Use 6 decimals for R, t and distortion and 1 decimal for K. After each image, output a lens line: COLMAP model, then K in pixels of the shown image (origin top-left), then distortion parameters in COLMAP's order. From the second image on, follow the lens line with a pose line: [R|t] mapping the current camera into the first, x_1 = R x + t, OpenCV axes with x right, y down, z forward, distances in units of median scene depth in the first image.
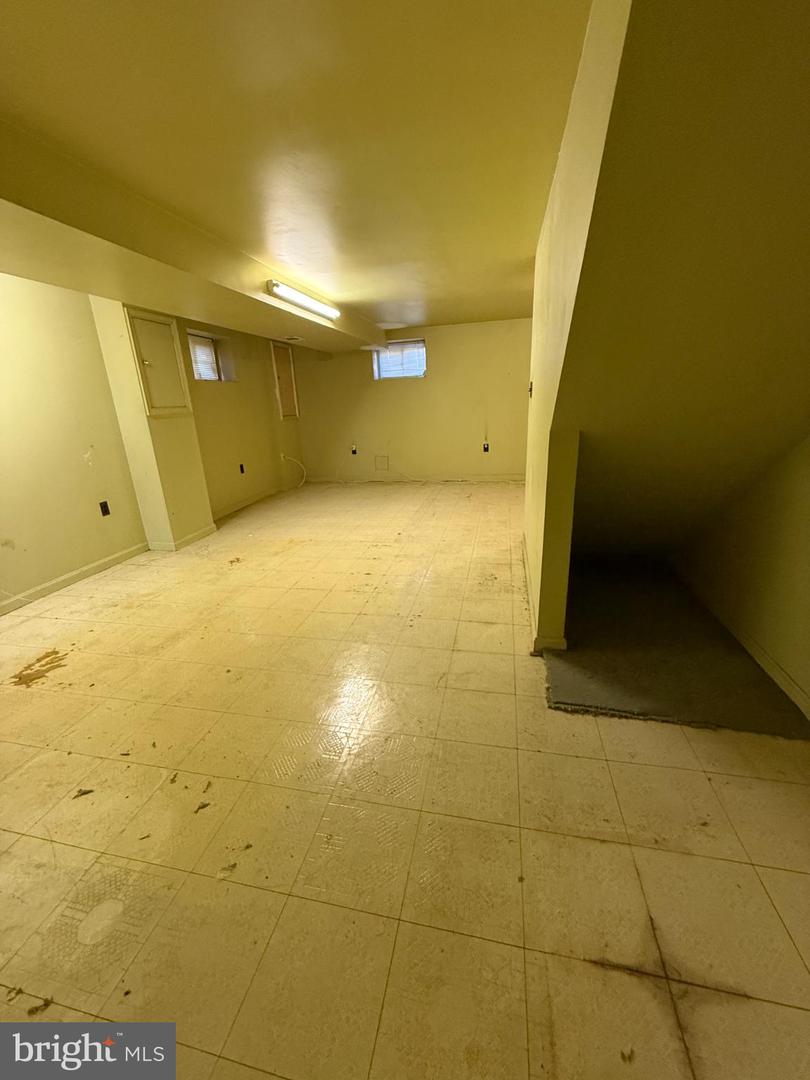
lens RADIAL K [[430.2, 0, 402.5], [0, 430.2, 541.7], [0, 0, 1]] dist [-0.000617, 0.000614]
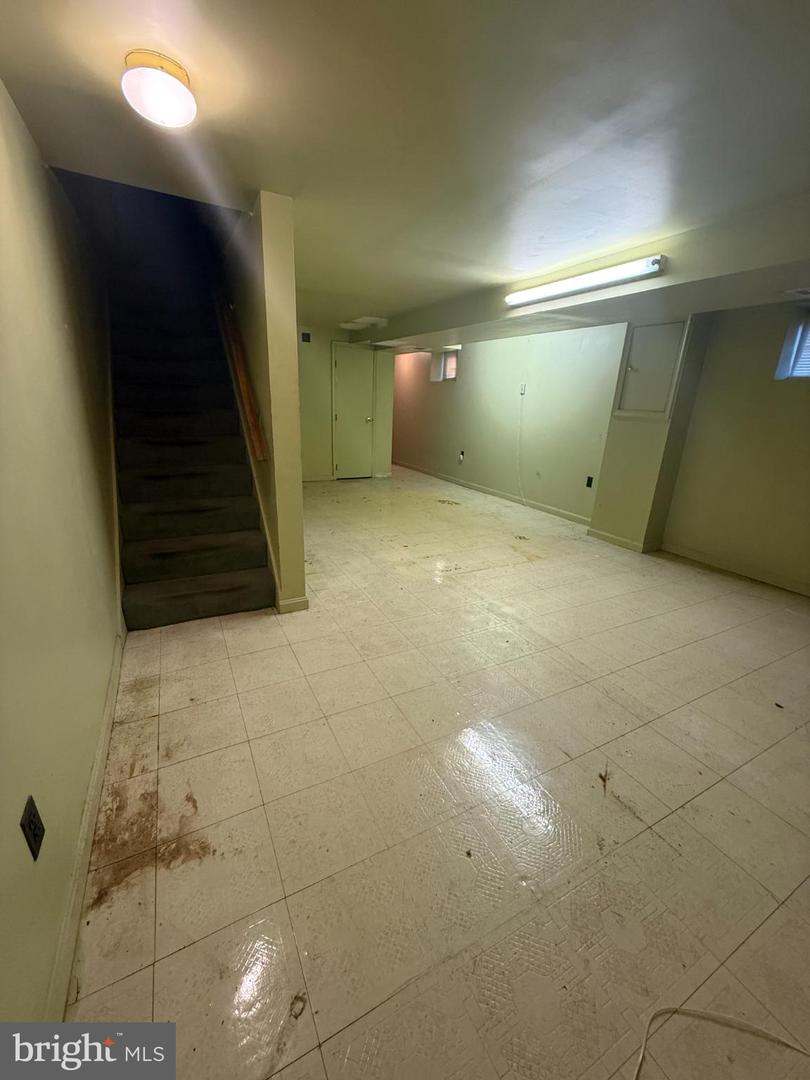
lens RADIAL K [[430.2, 0, 401.8], [0, 430.2, 536.4], [0, 0, 1]] dist [-0.000617, 0.000614]
pose [[-0.767234, 0.214161, -0.604555, 0.595205], [-0.203472, 0.812635, 0.546098, -0.551273], [0.608236, 0.541995, -0.579906, 1.519420]]
